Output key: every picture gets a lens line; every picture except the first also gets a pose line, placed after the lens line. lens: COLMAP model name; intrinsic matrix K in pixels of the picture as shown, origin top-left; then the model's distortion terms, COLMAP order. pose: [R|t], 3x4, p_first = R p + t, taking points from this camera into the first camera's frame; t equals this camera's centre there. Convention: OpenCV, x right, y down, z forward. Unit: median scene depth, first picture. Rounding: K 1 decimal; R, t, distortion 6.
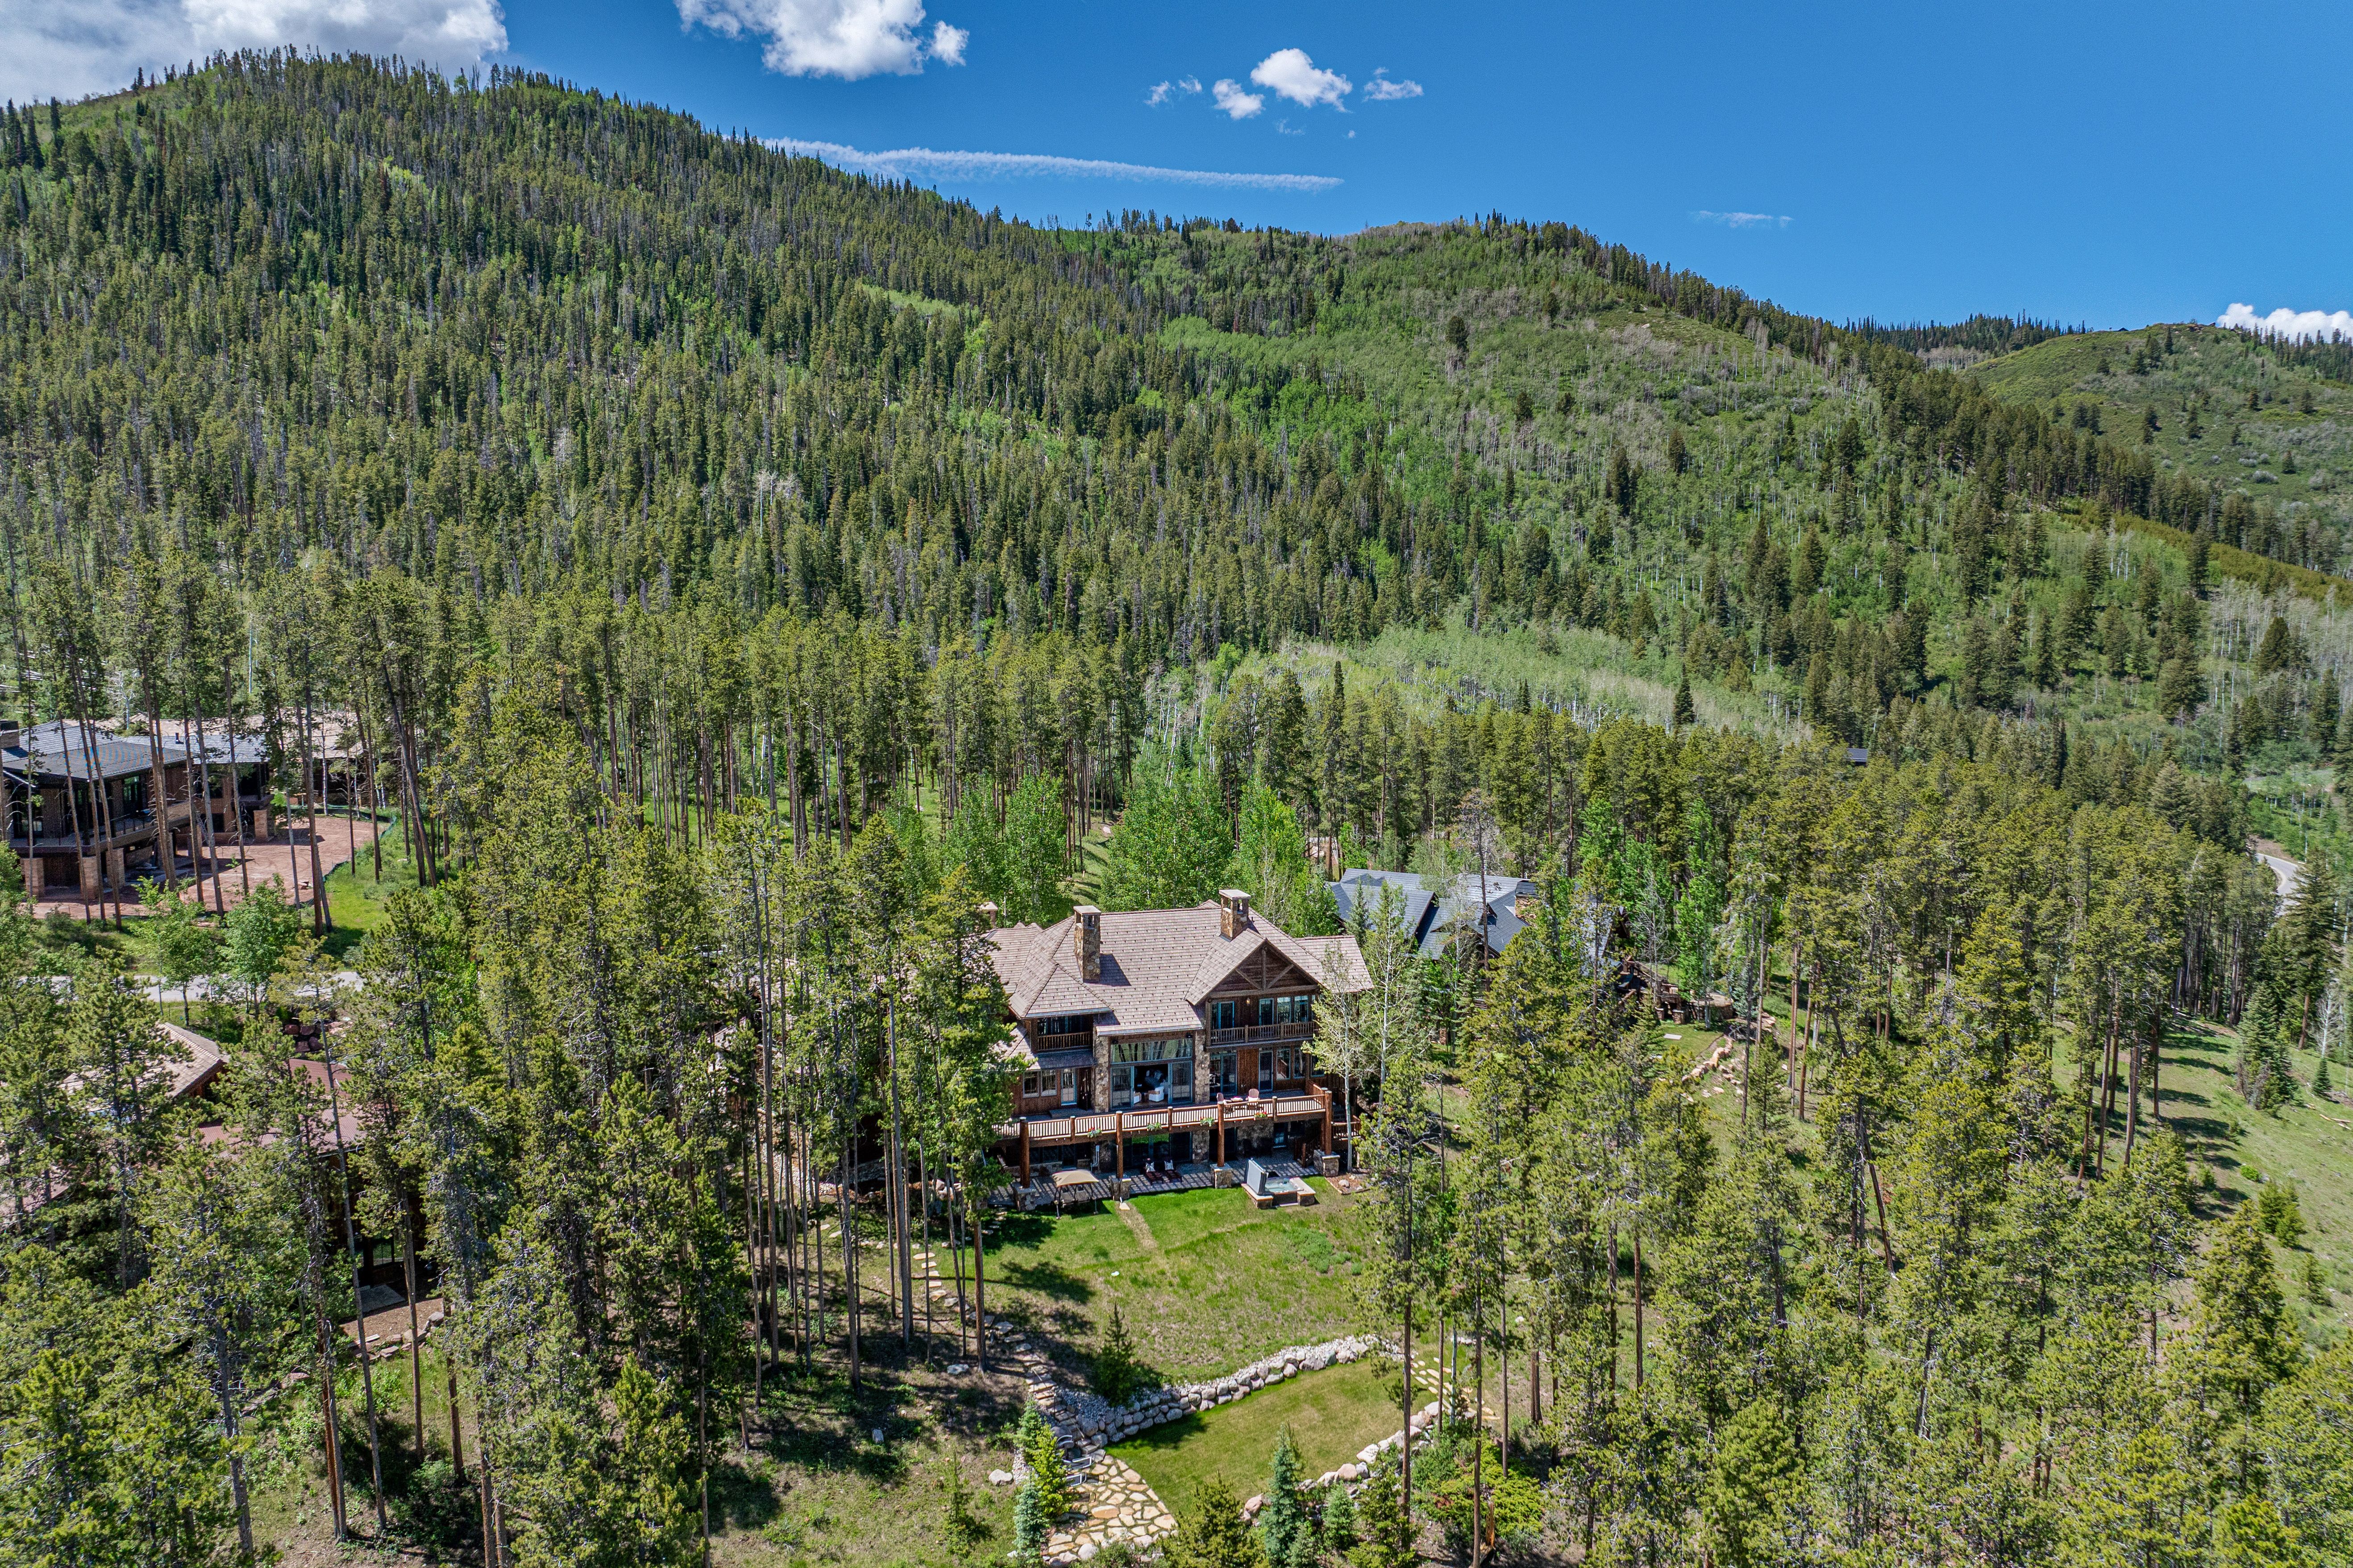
lens RADIAL K [[1618.5, 0, 1176.5], [0, 1618.5, 784.0], [0, 0, 1]] dist [-0.053956, 0.021844]
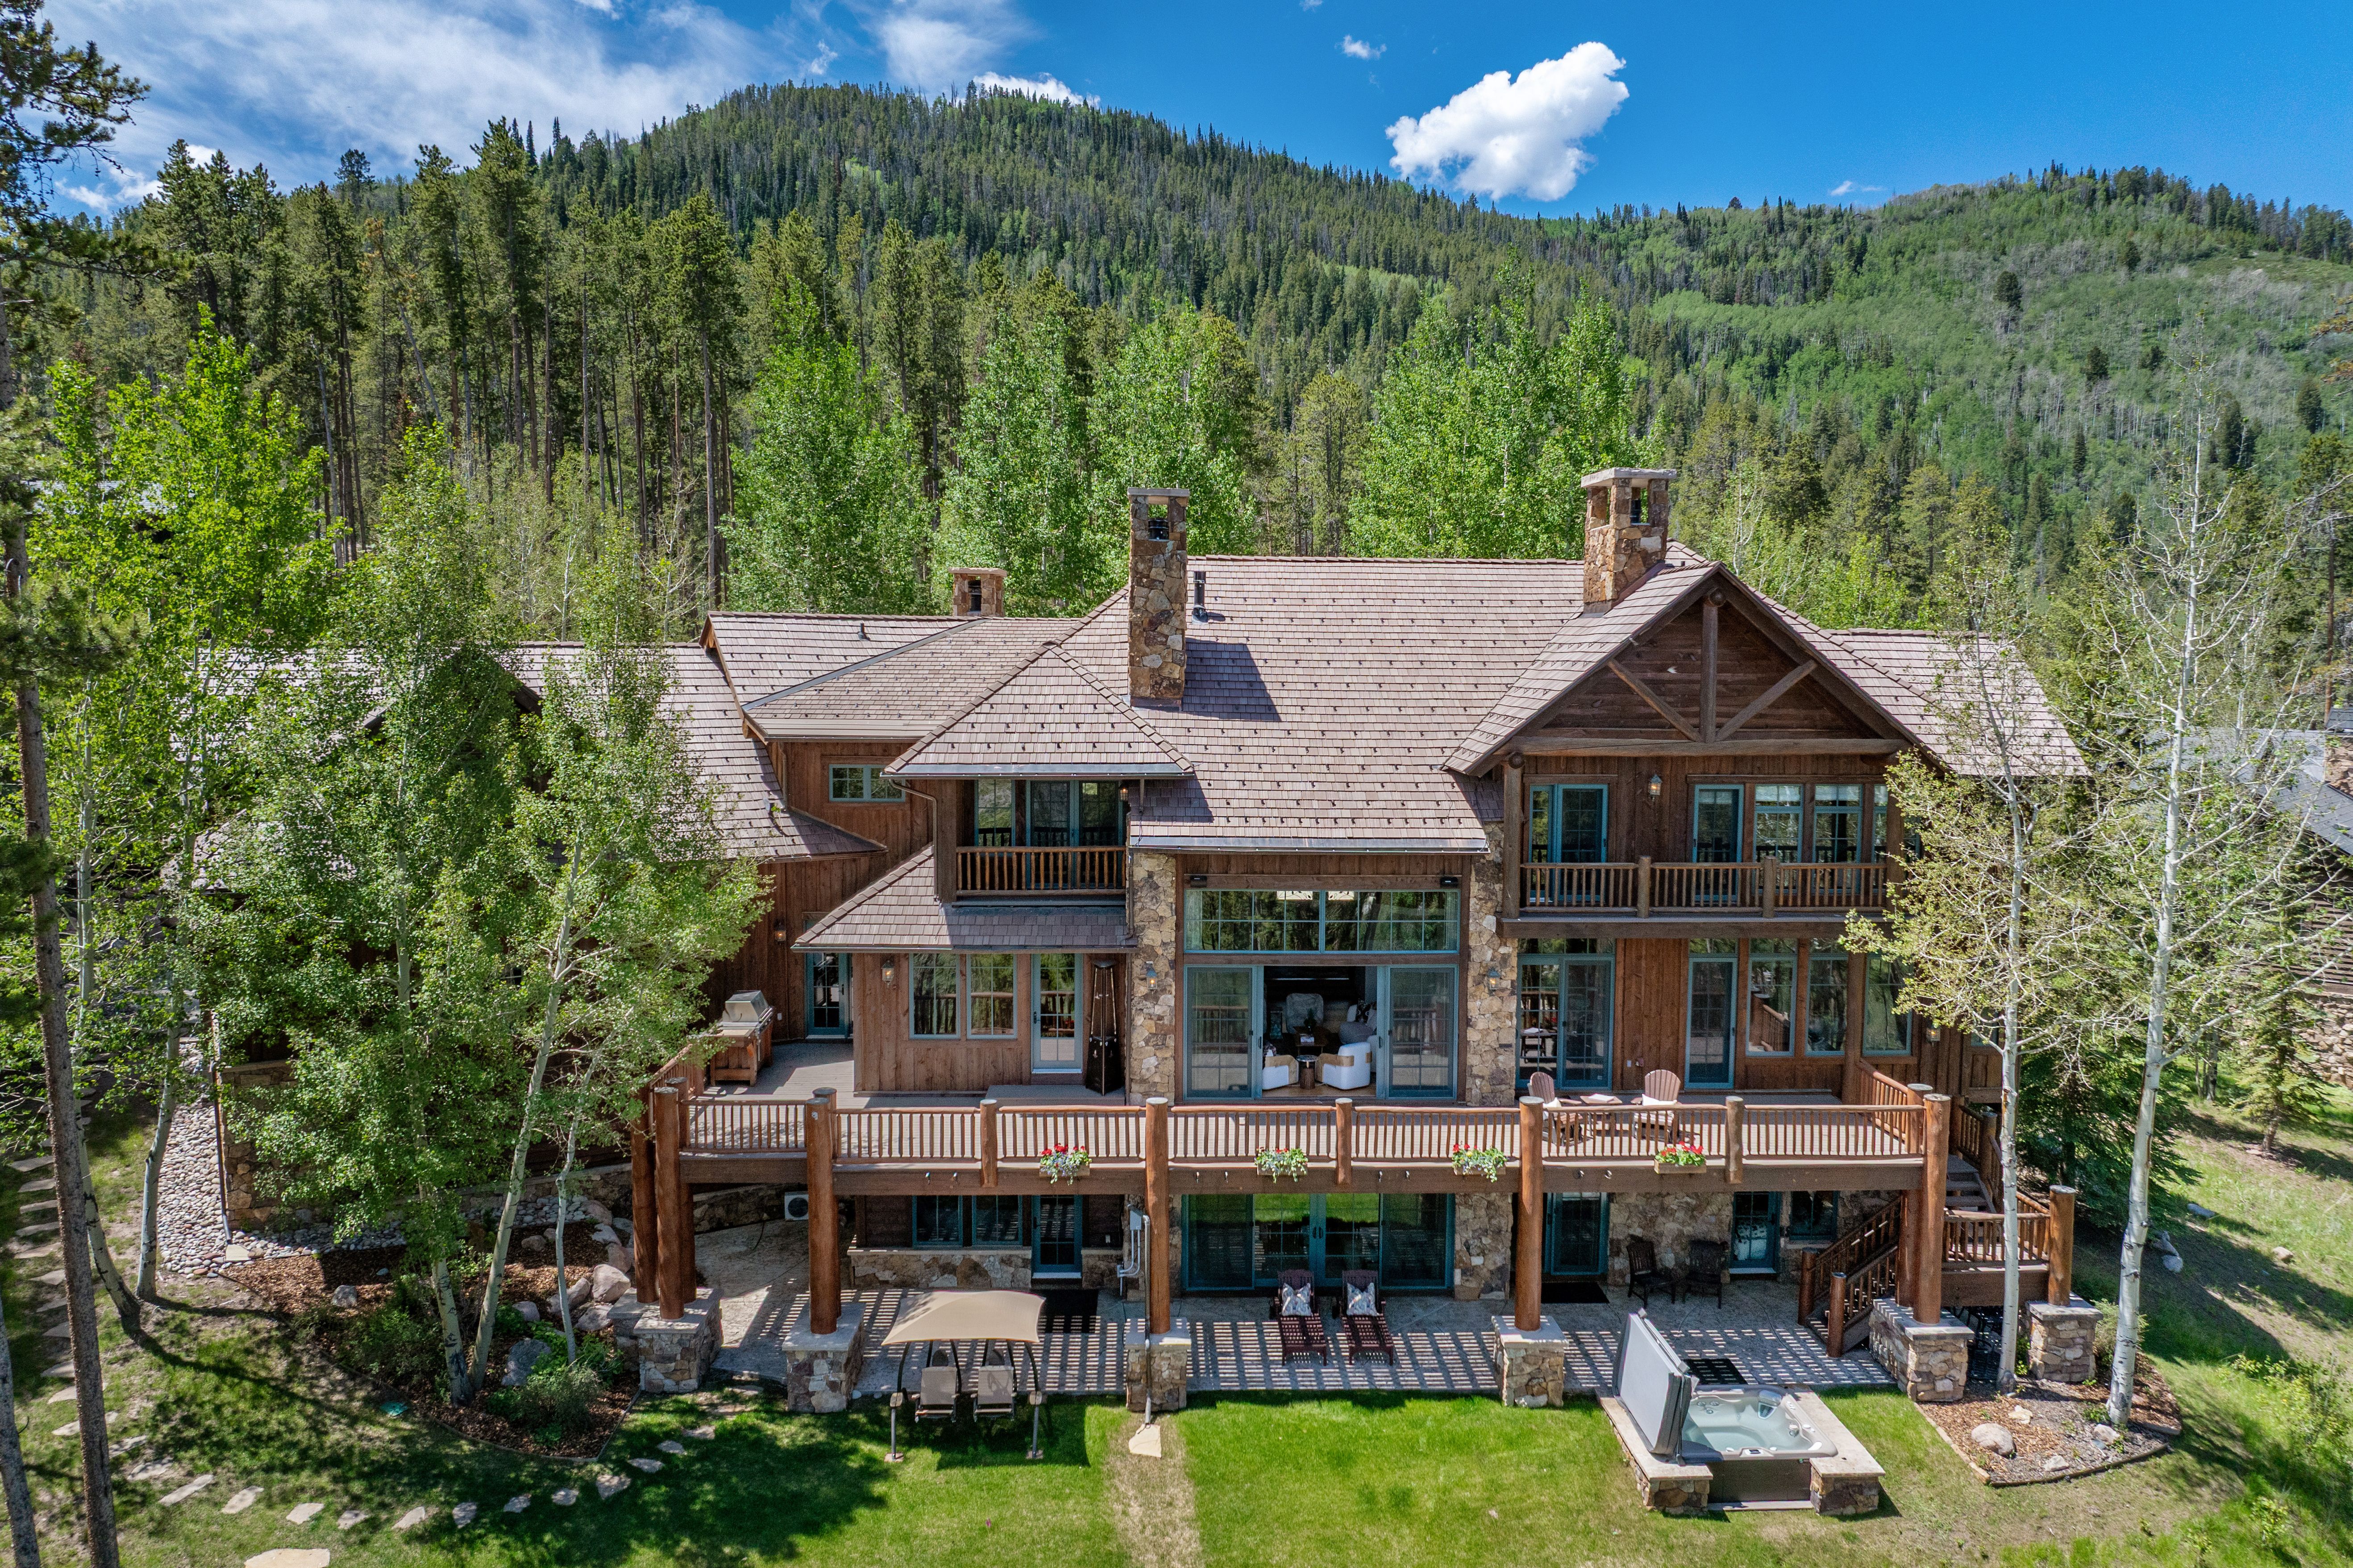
lens RADIAL K [[1618.5, 0, 1176.5], [0, 1618.5, 784.0], [0, 0, 1]] dist [-0.053956, 0.021844]
pose [[0.956185, 0.023447, -0.291824, 0.007912], [-0.032057, 0.999179, -0.024756, 0.024476], [0.291004, 0.033027, 0.956152, 0.115254]]
